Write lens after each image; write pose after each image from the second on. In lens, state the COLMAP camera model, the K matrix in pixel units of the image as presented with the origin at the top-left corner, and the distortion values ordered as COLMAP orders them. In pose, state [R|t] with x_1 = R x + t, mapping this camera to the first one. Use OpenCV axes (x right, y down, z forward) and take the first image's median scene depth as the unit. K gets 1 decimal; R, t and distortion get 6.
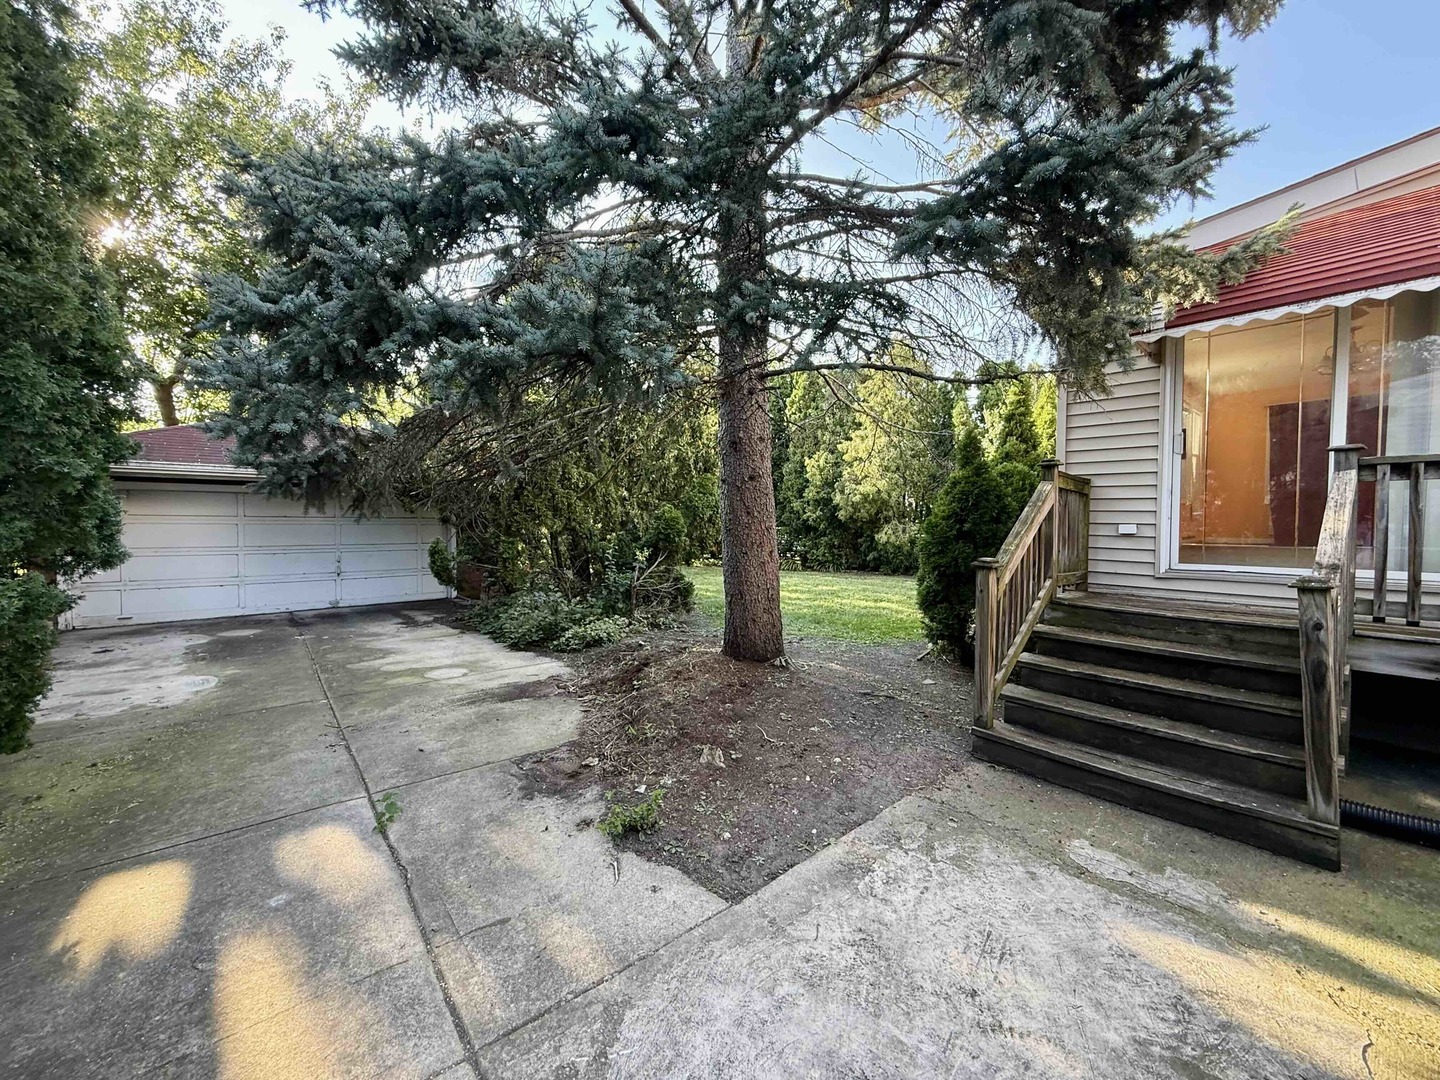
lens RADIAL K [[576.2, 0, 720.7], [0, 576.2, 537.1], [0, 0, 1]] dist [0.000603, -0.000349]
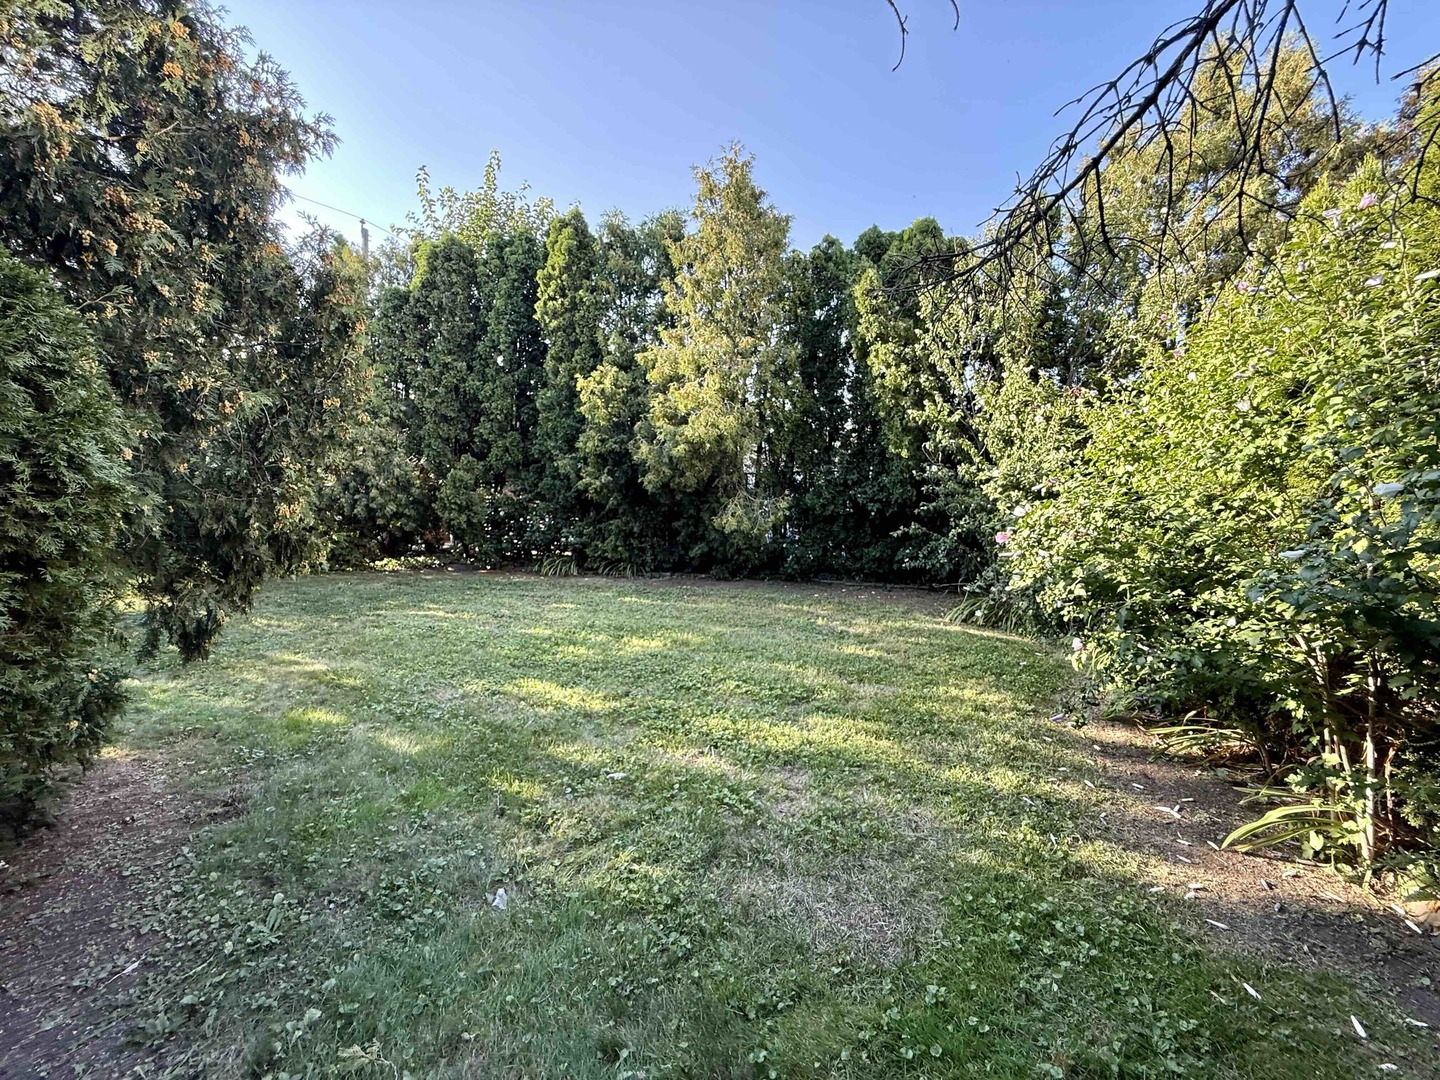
lens RADIAL K [[576.2, 0, 721.1], [0, 576.2, 542.9], [0, 0, 1]] dist [0.000603, -0.000349]
pose [[0.922315, -0.050720, 0.383097, 0.057343], [0.022501, 0.996716, 0.077789, -0.020531], [-0.385784, -0.063126, 0.920427, 0.444903]]
